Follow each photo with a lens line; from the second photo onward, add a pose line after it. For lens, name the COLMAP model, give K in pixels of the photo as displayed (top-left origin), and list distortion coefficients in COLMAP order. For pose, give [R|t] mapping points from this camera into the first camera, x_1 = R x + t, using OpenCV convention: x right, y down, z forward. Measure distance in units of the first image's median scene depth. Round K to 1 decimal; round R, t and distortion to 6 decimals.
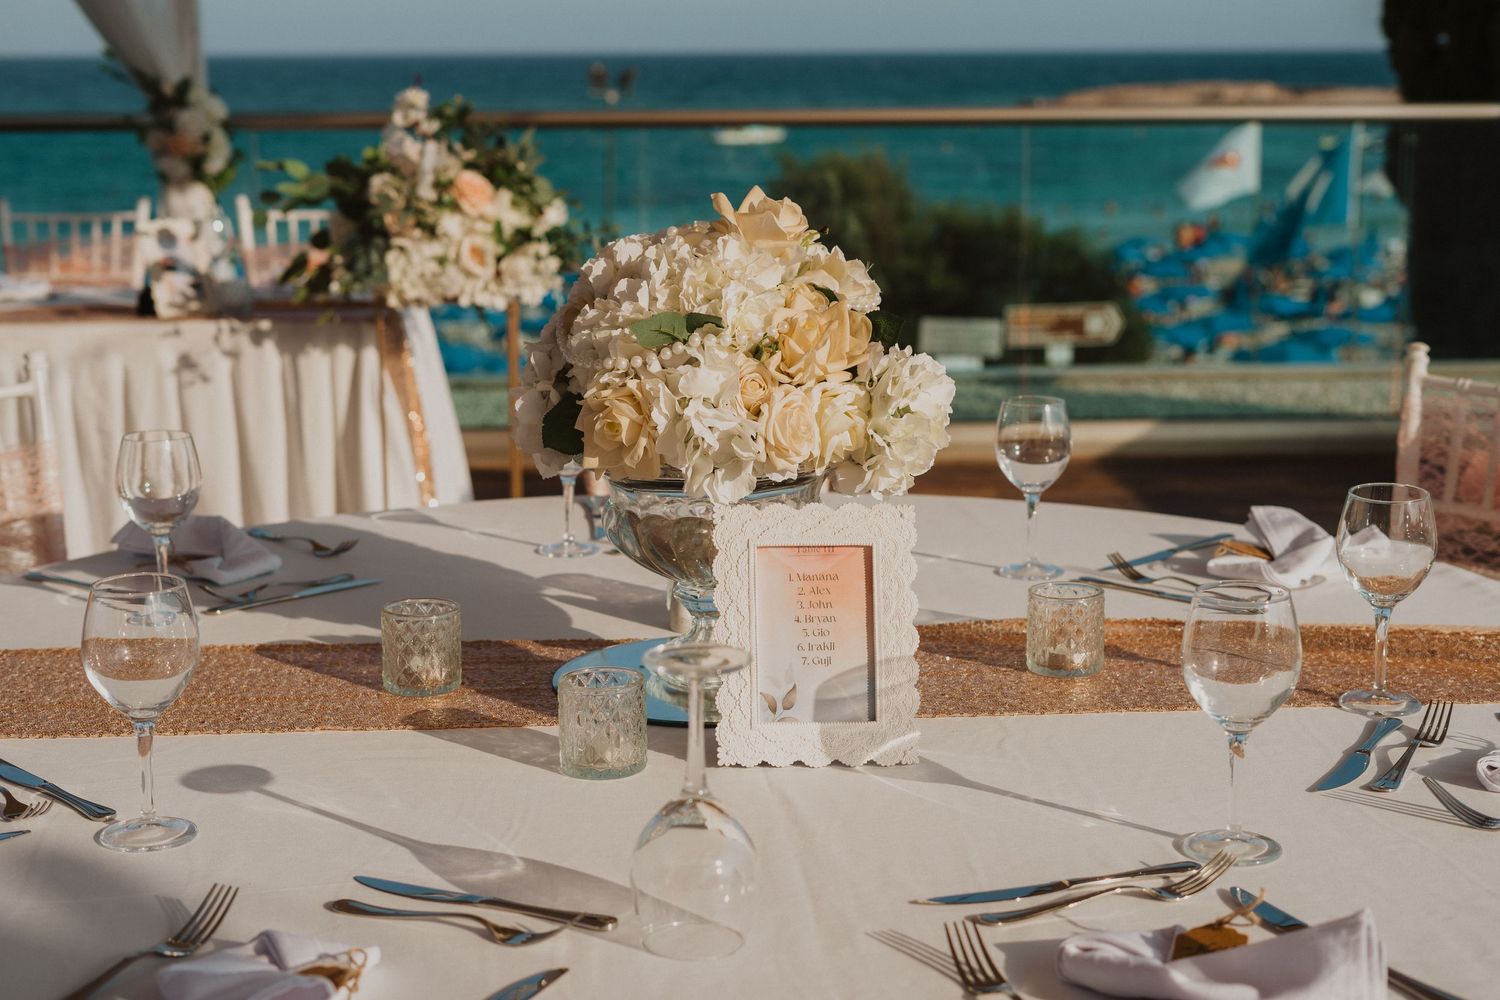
lens RADIAL K [[2240.4, 0, 738.5], [0, 2240.4, 497.0], [0, 0, 1]] dist [-0.004526, 0.000000]
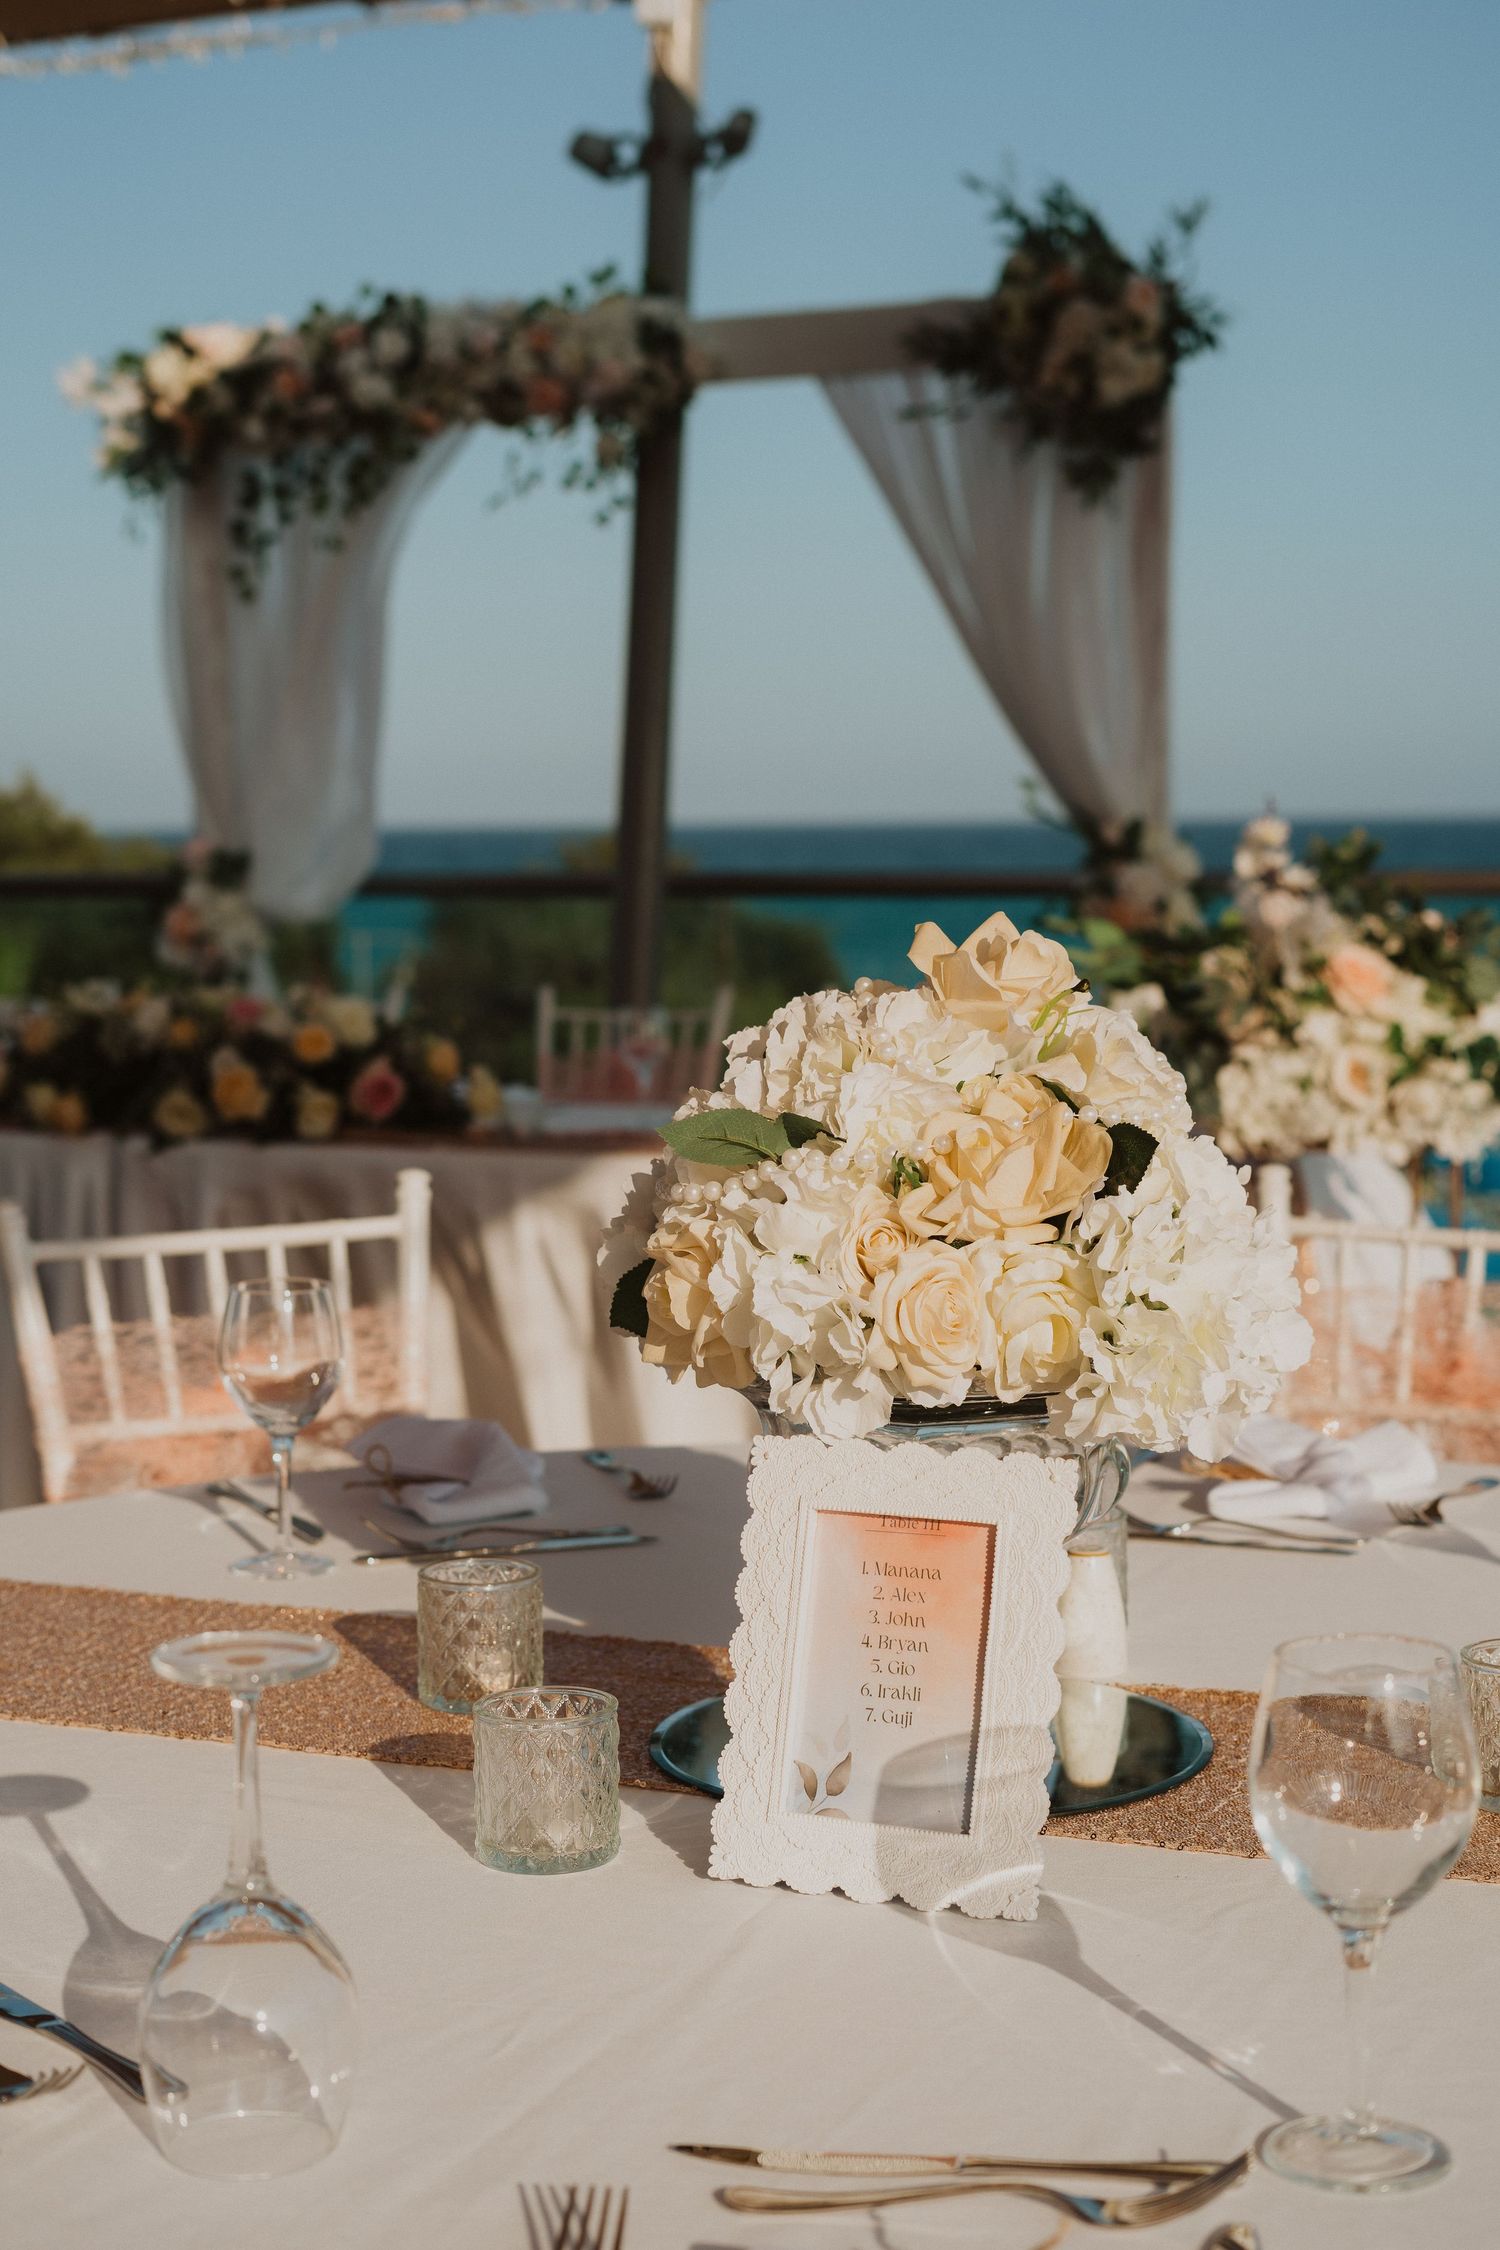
lens RADIAL K [[3360.6, 0, 757.0], [0, 3360.6, 1139.9], [0, 0, 1]] dist [-0.004526, 0.000000]
pose [[0.895591, 0.034501, -0.443539, 0.365990], [-0.077806, 0.993769, -0.079805, -0.002555], [0.438022, 0.105983, 0.892695, 0.189695]]
